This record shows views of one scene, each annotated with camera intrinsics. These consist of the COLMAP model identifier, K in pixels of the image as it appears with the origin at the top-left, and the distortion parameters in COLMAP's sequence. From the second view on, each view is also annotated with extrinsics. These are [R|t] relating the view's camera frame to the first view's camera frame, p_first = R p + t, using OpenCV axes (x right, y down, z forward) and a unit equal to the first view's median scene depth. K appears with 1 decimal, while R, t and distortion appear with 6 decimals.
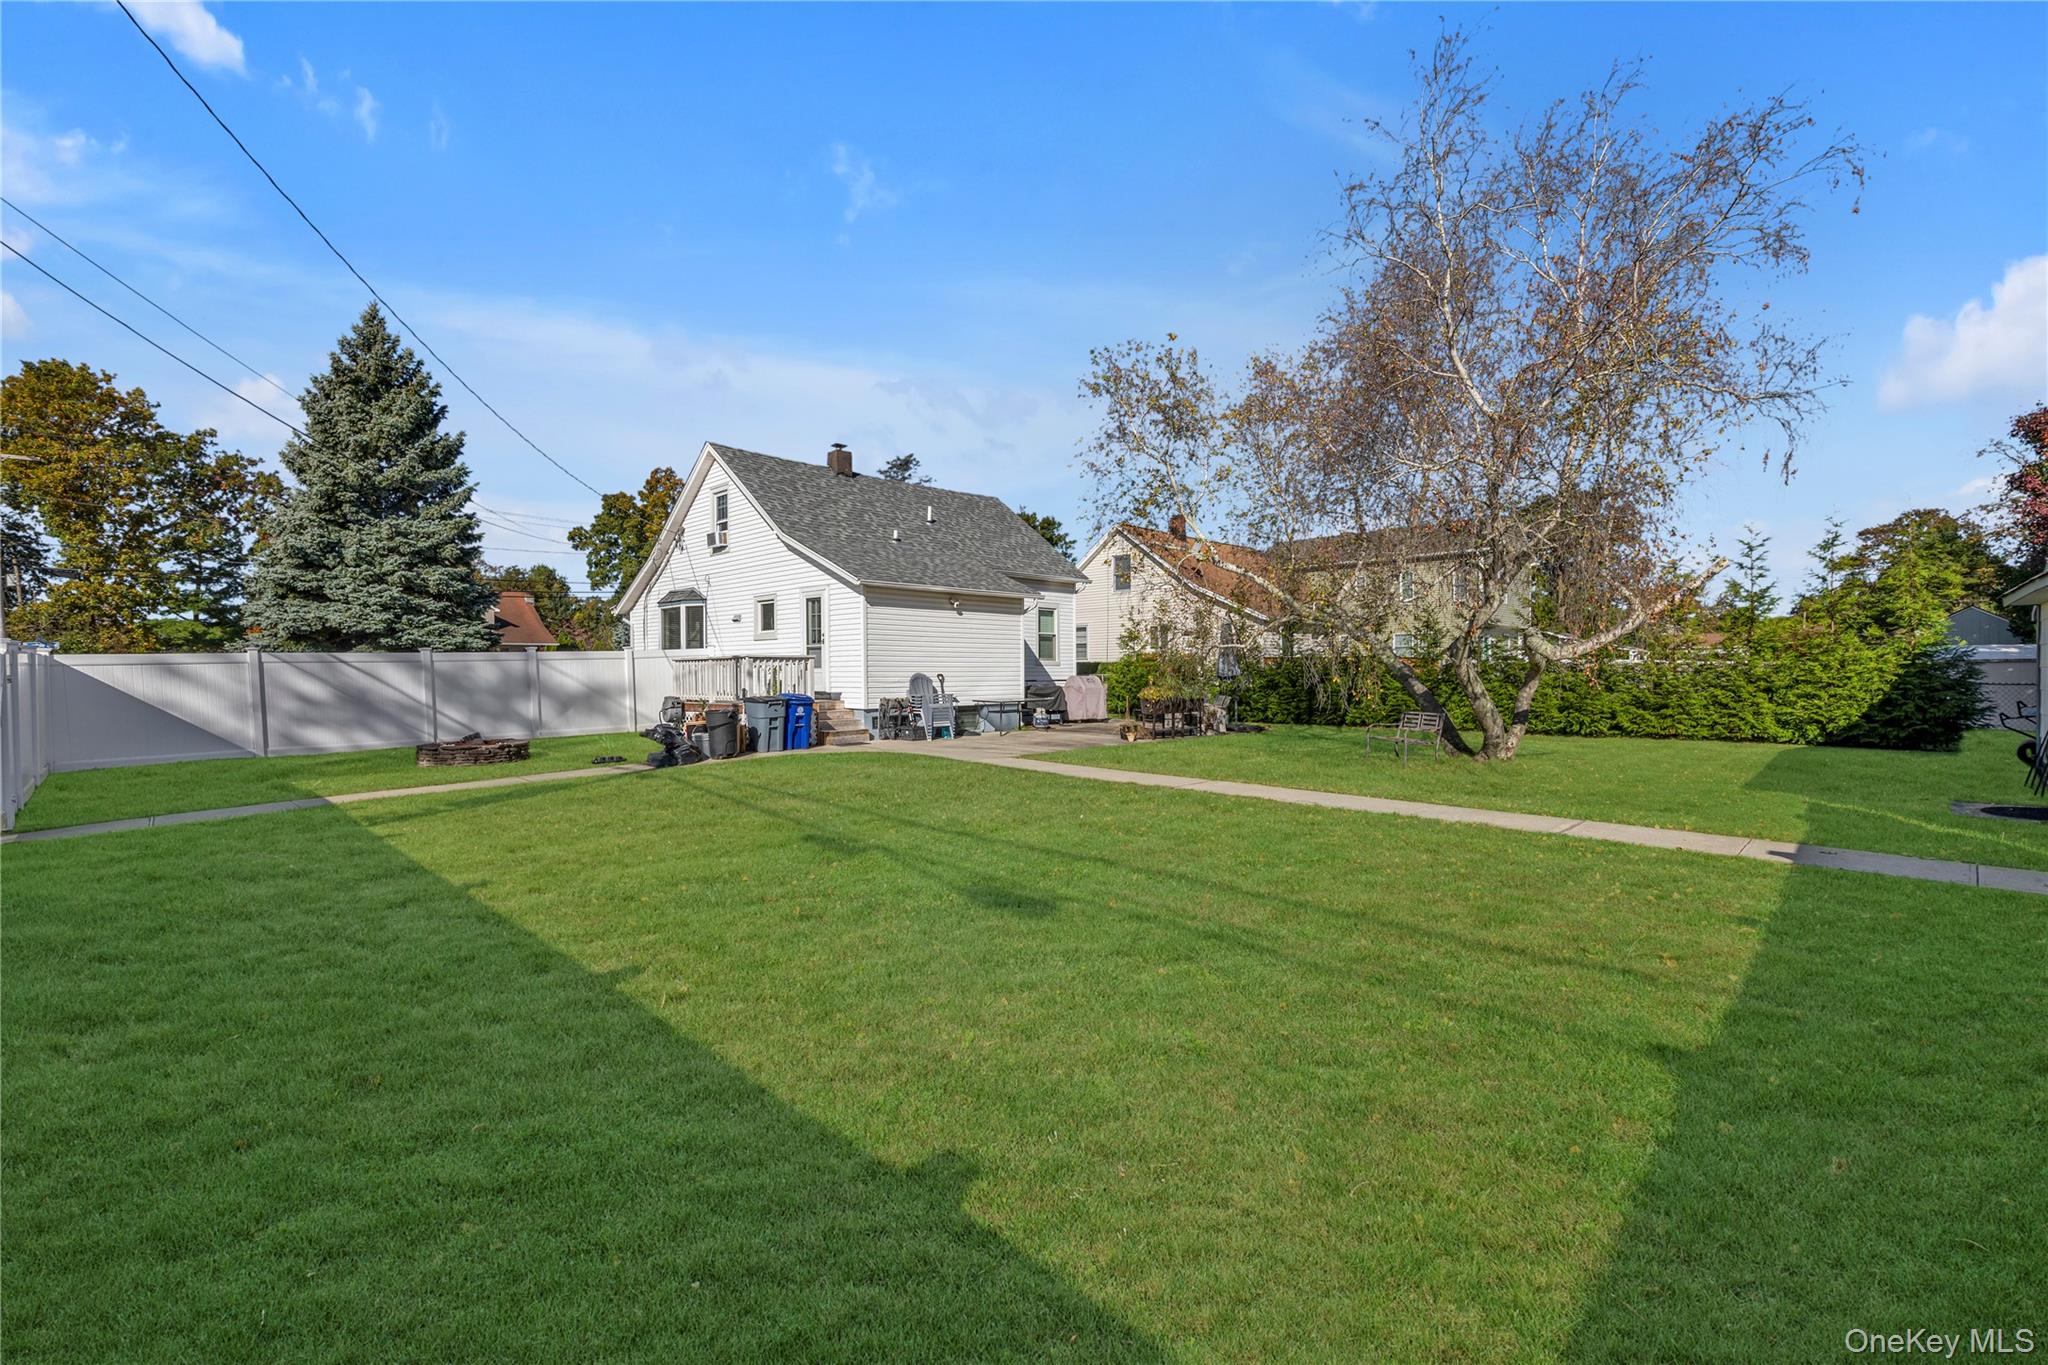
lens RADIAL K [[880.0, 0, 1022.6], [0, 880.0, 694.5], [0, 0, 1]] dist [-0.001029, -0.000643]
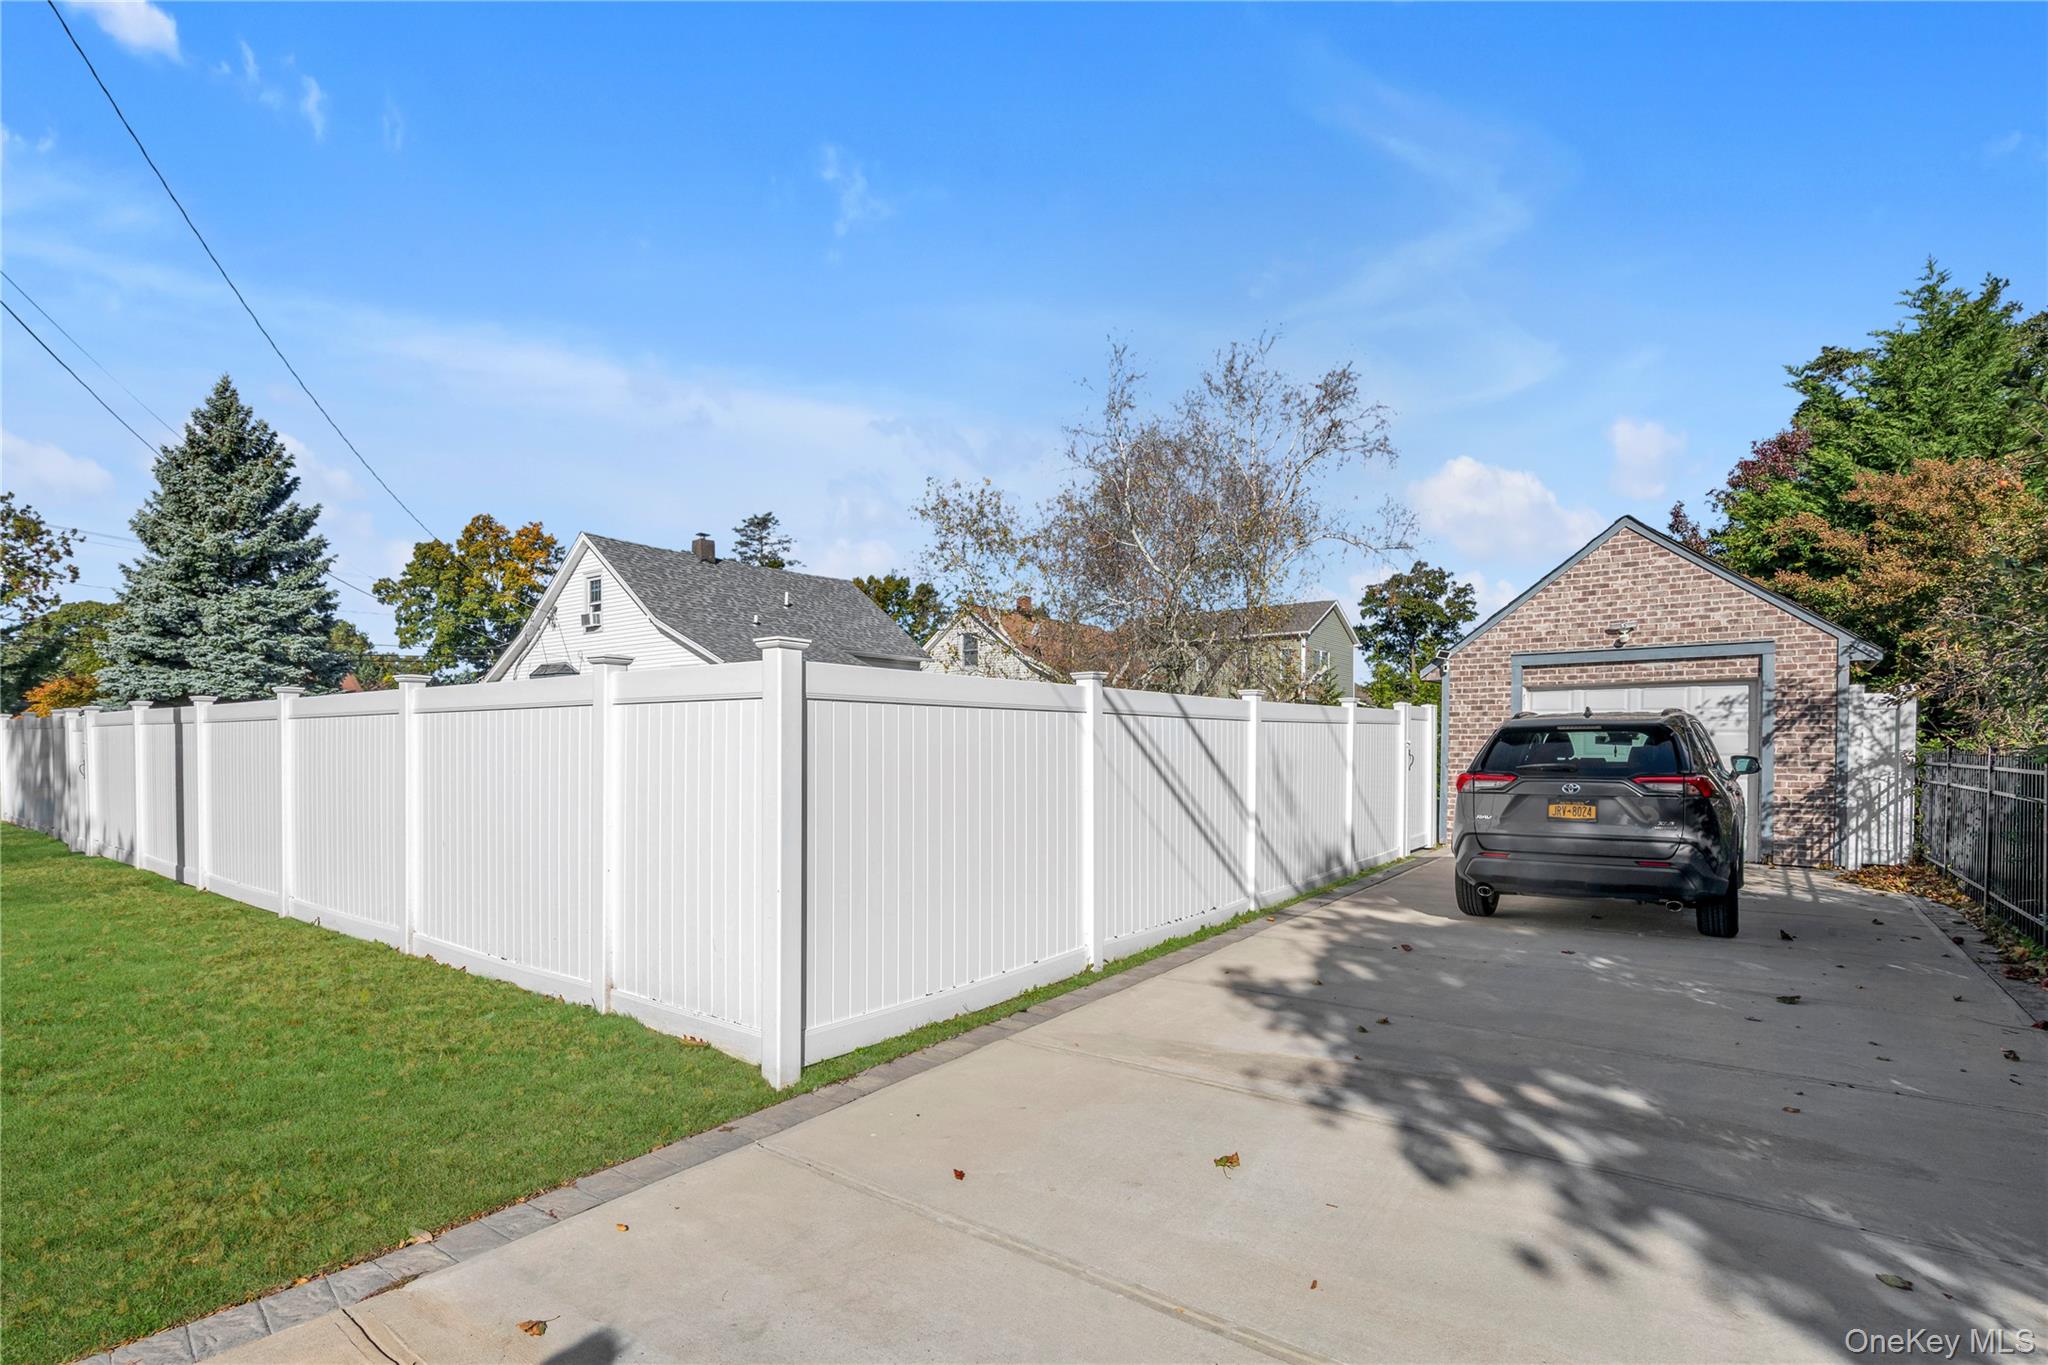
lens RADIAL K [[963.2, 0, 1023.2], [0, 963.2, 759.6], [0, 0, 1]] dist [0.000002, 0.015943]
pose [[0.991078, 0.002390, 0.133260, 0.029208], [-0.001138, 0.999955, -0.009468, 0.010409], [-0.133276, 0.009232, 0.991036, -0.248089]]
